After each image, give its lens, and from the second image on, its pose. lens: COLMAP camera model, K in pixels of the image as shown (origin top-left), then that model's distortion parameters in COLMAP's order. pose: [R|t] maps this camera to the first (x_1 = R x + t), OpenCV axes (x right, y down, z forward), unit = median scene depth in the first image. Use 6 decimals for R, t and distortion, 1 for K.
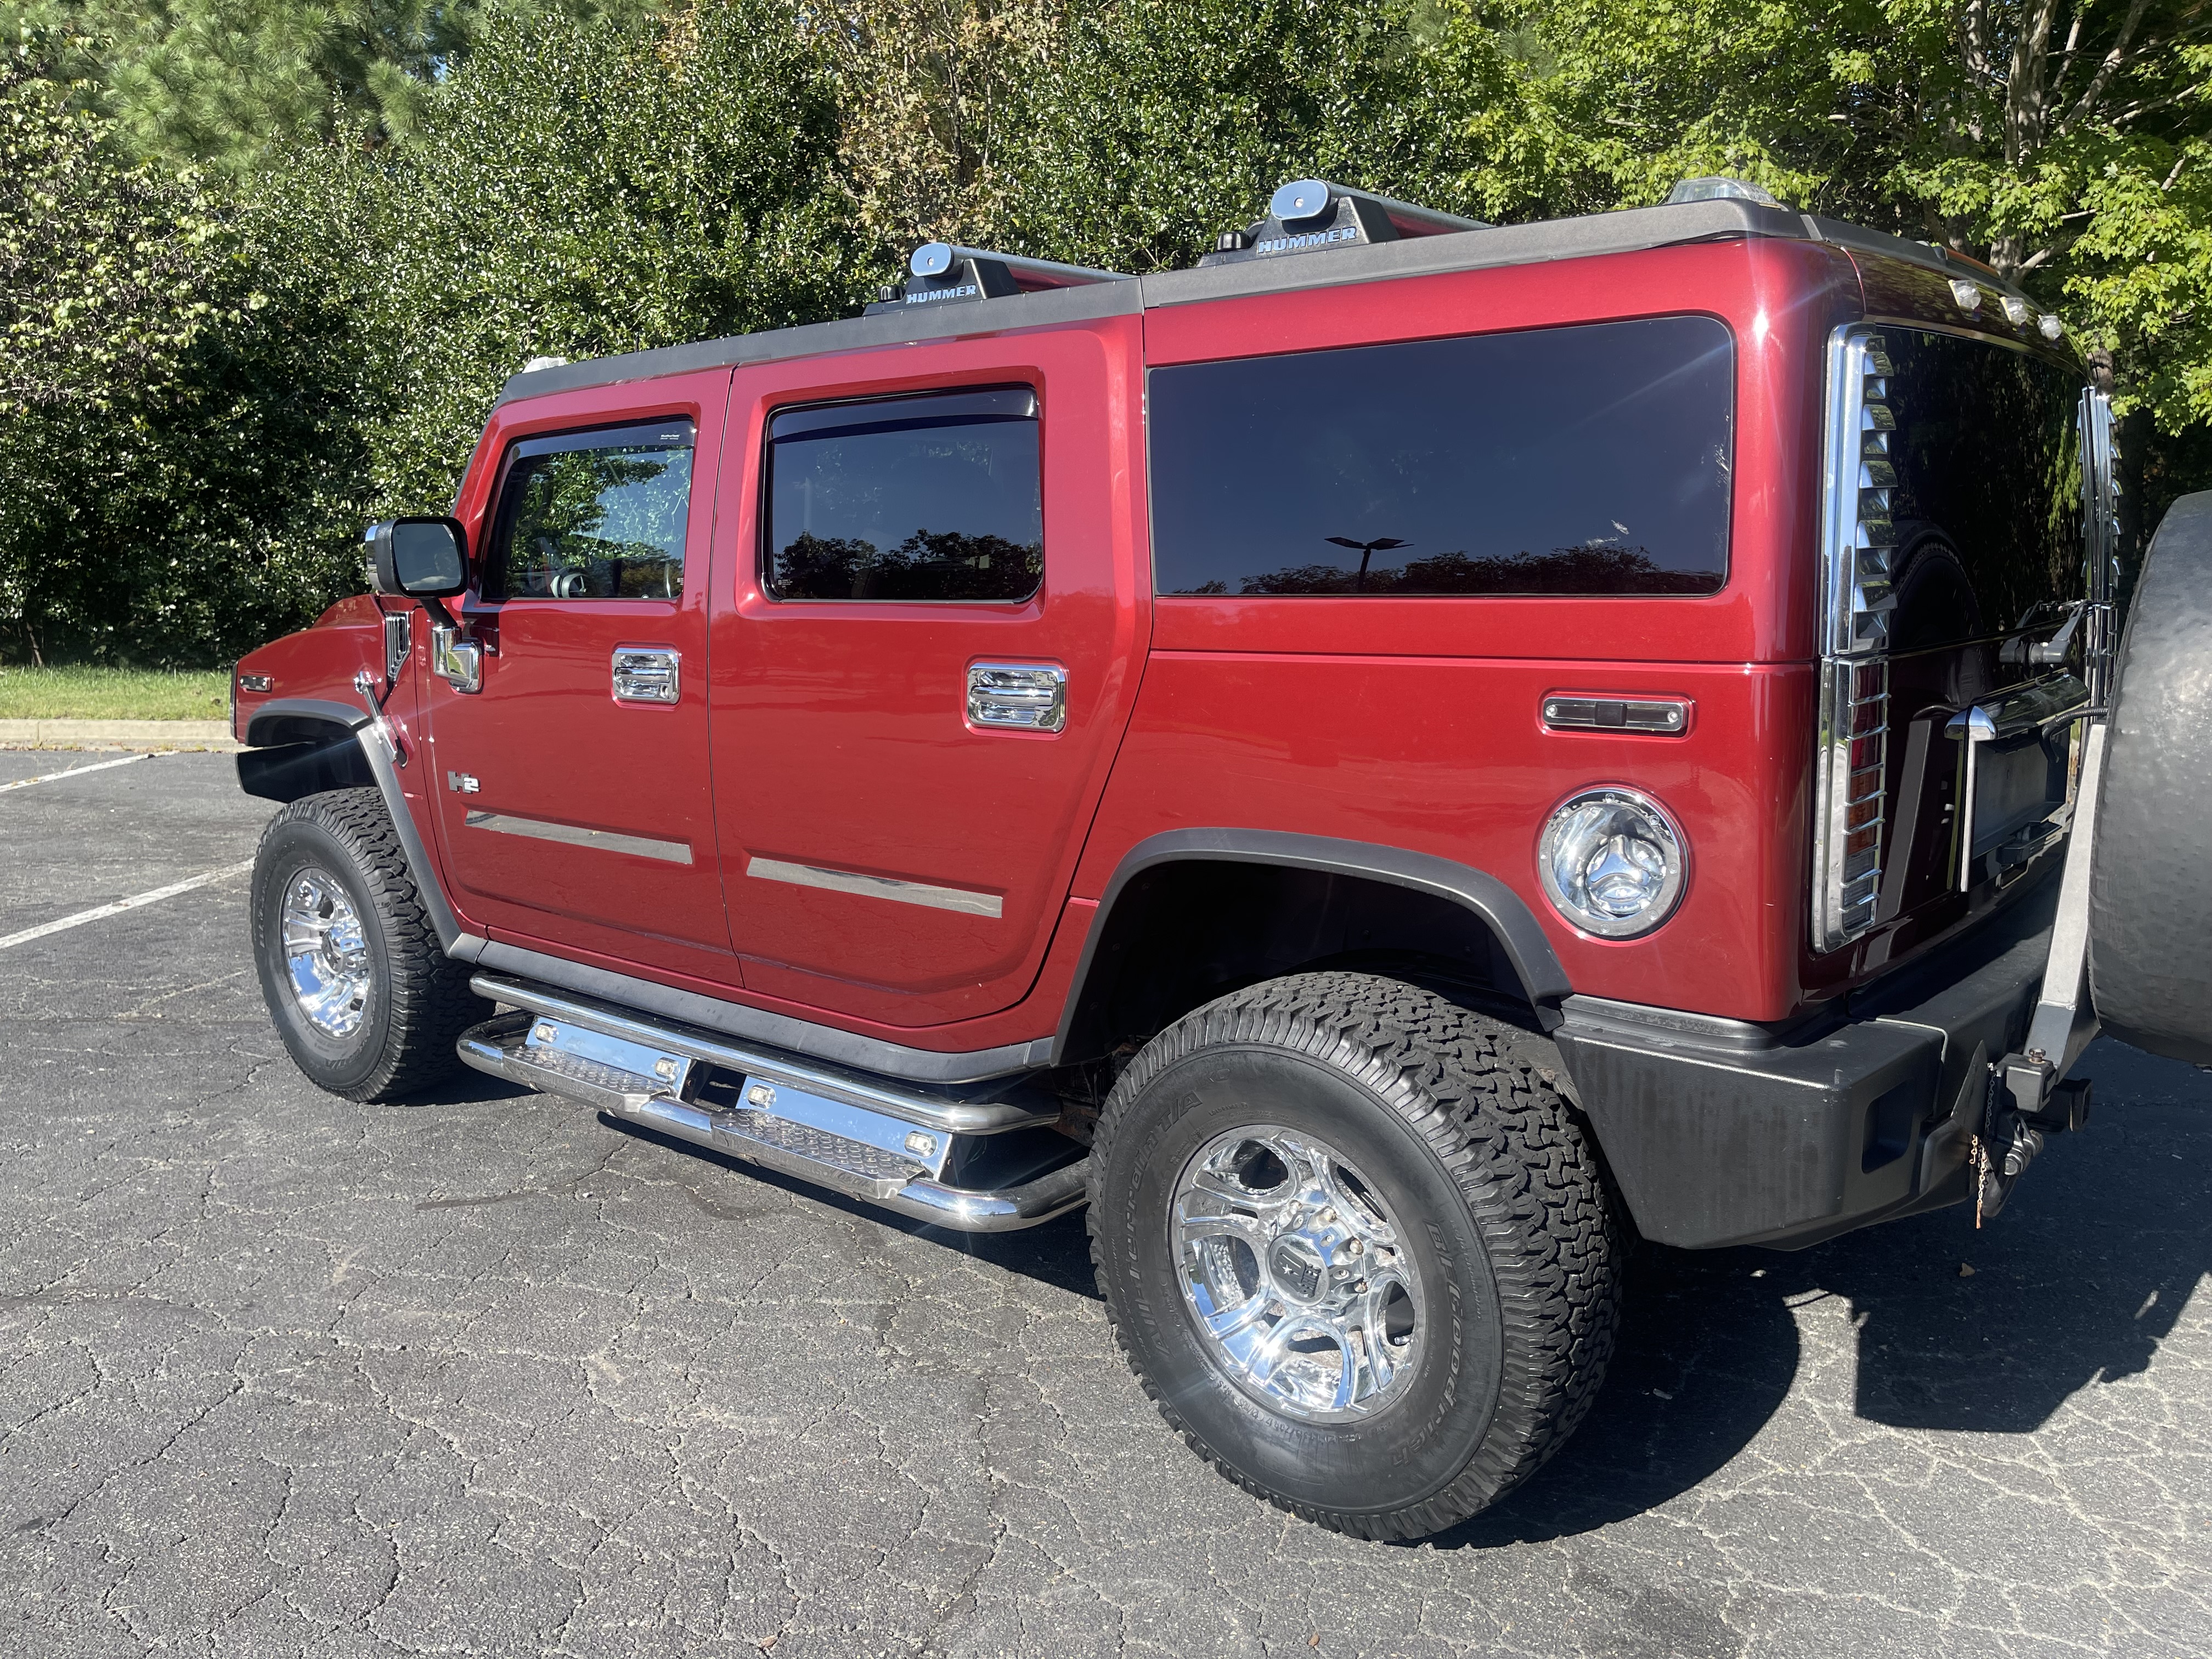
lens RADIAL K [[1657.4, 0, 1107.7], [0, 1657.4, 837.6], [0, 0, 1]] dist [0.086727, -0.120595]
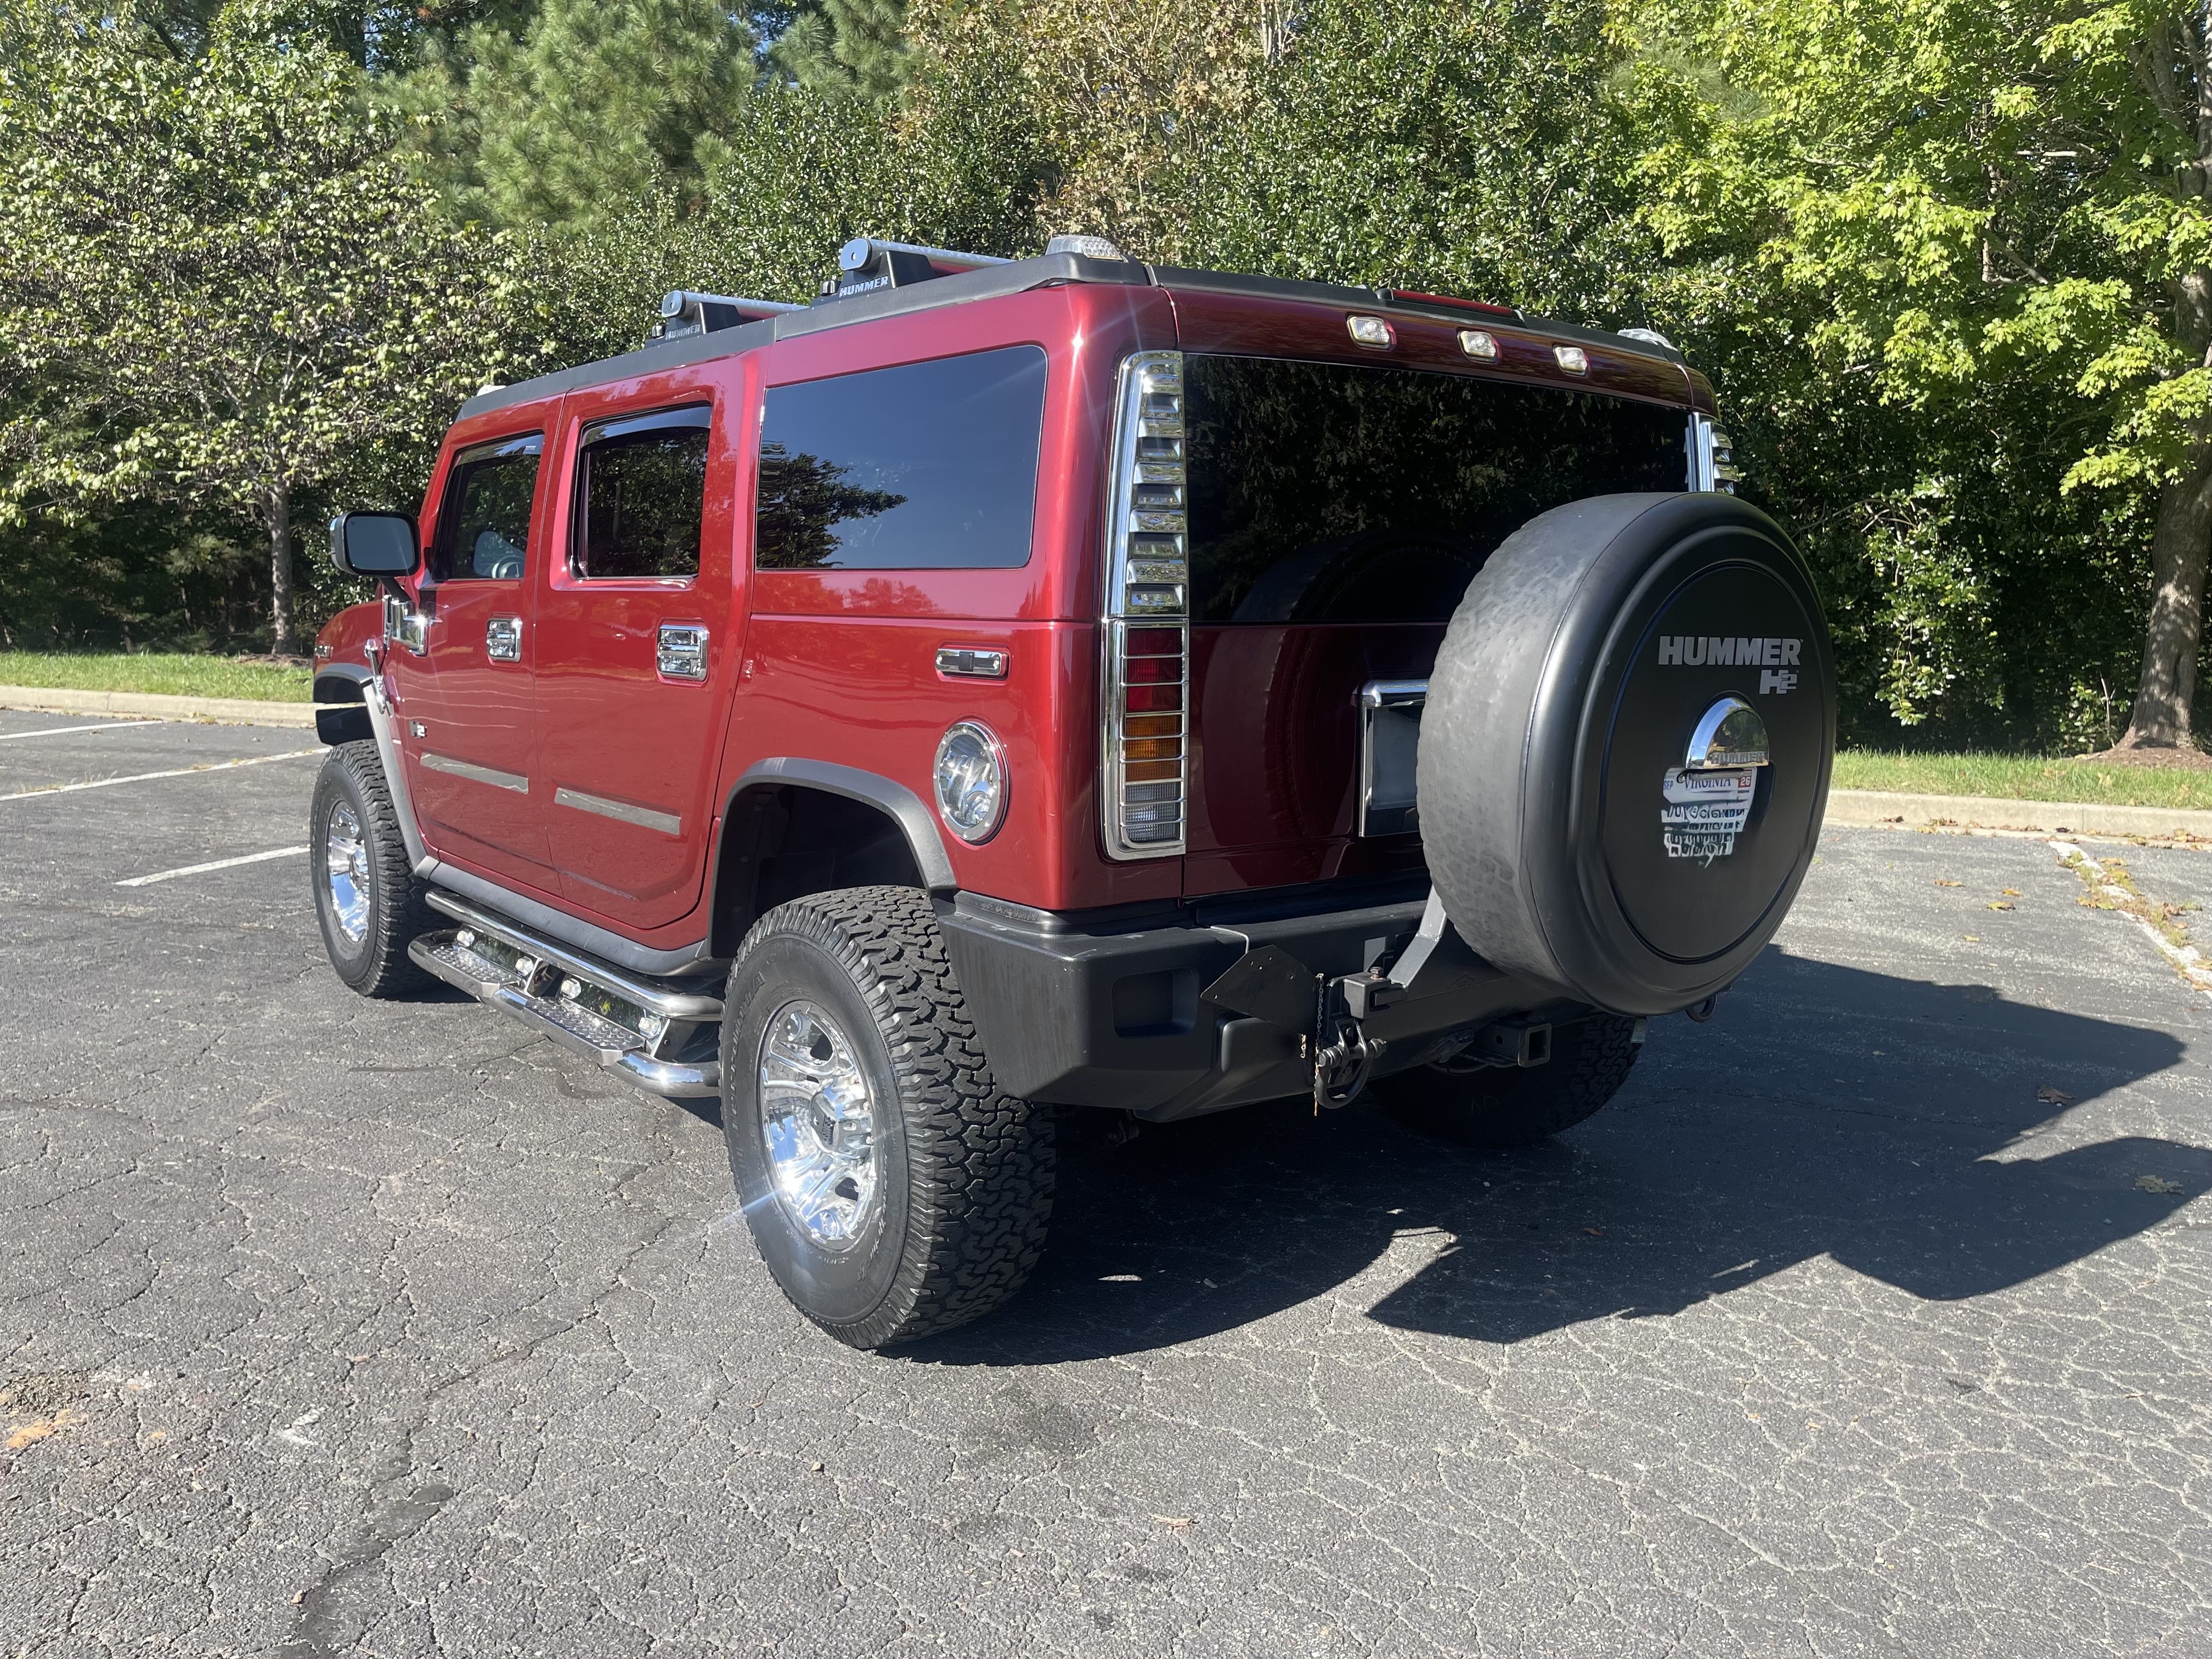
lens RADIAL K [[1673.9, 0, 1140.0], [0, 1673.9, 827.2], [0, 0, 1]] dist [0.090645, -0.136272]
pose [[0.979921, 0.050121, -0.192986, 0.146352], [-0.056524, 0.998014, -0.027813, 0.016797], [0.191209, 0.038163, 0.980807, -0.044011]]
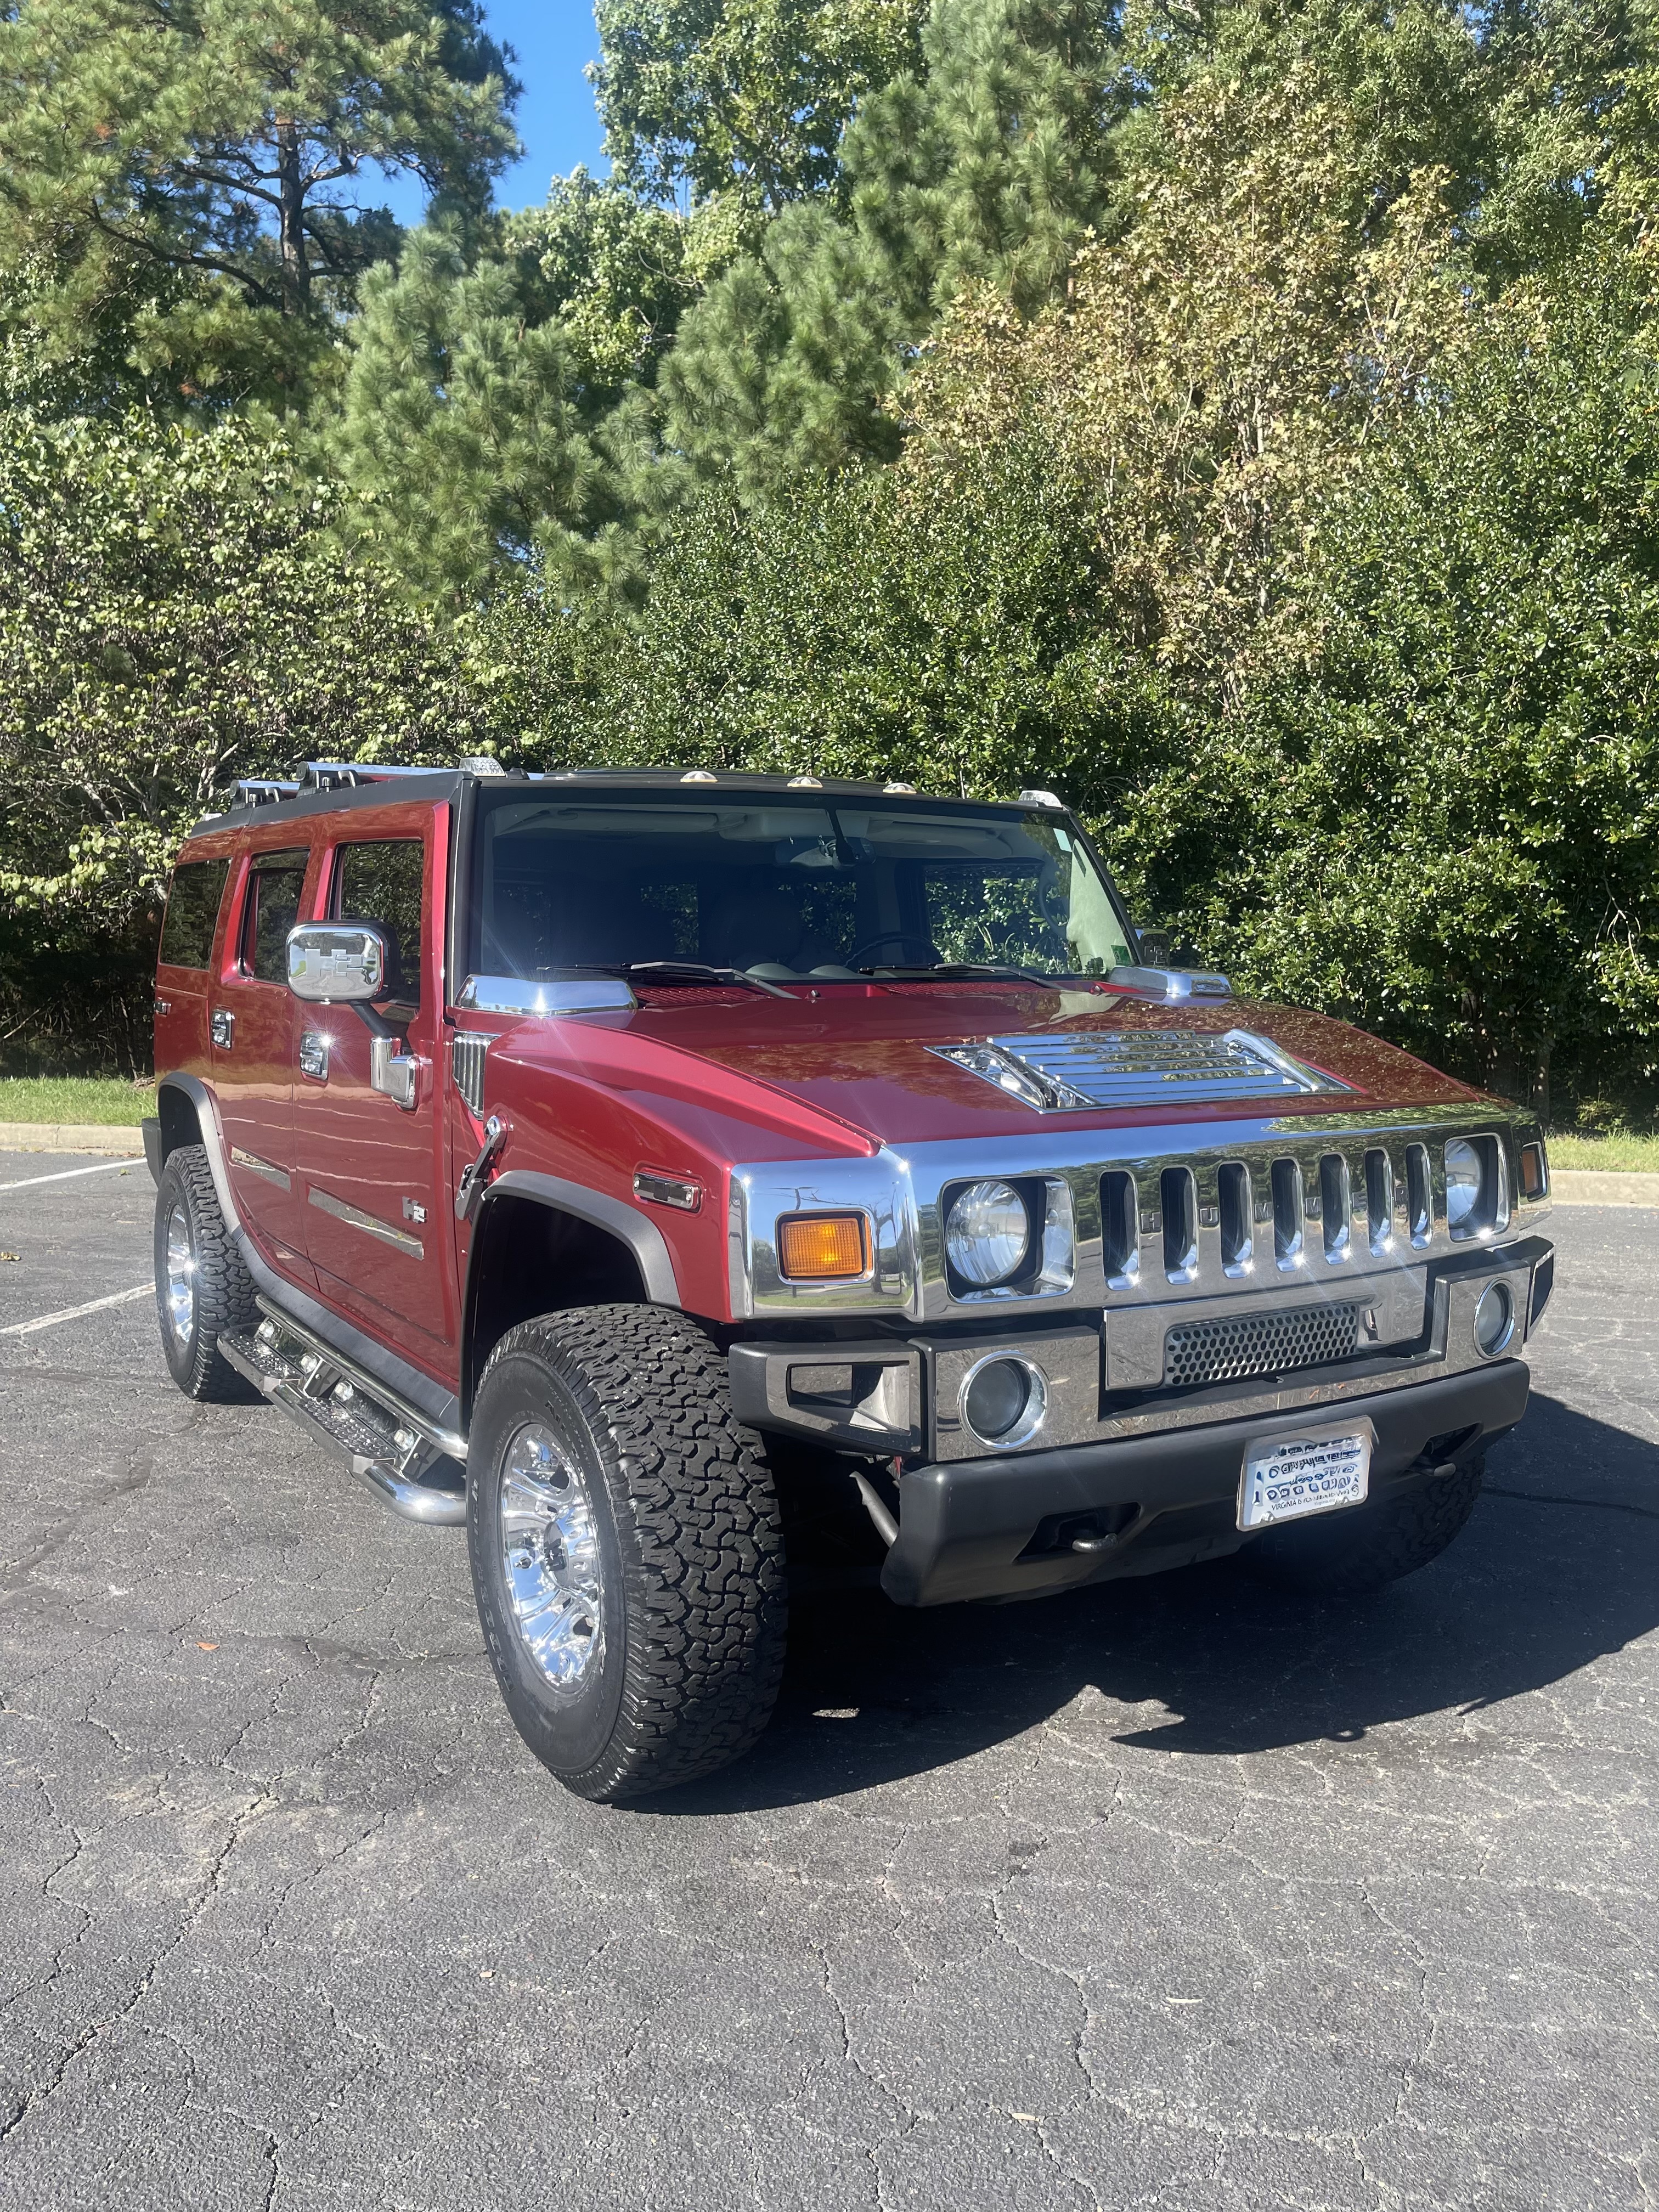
lens RADIAL K [[1689.9, 0, 831.6], [0, 1689.9, 1120.5], [0, 0, 1]] dist [0.018167, 0.002608]
pose [[0.993298, 0.021321, -0.113597, -0.203992], [-0.031444, 0.995617, -0.088079, 0.004636], [0.111221, 0.091060, 0.989615, 0.002167]]
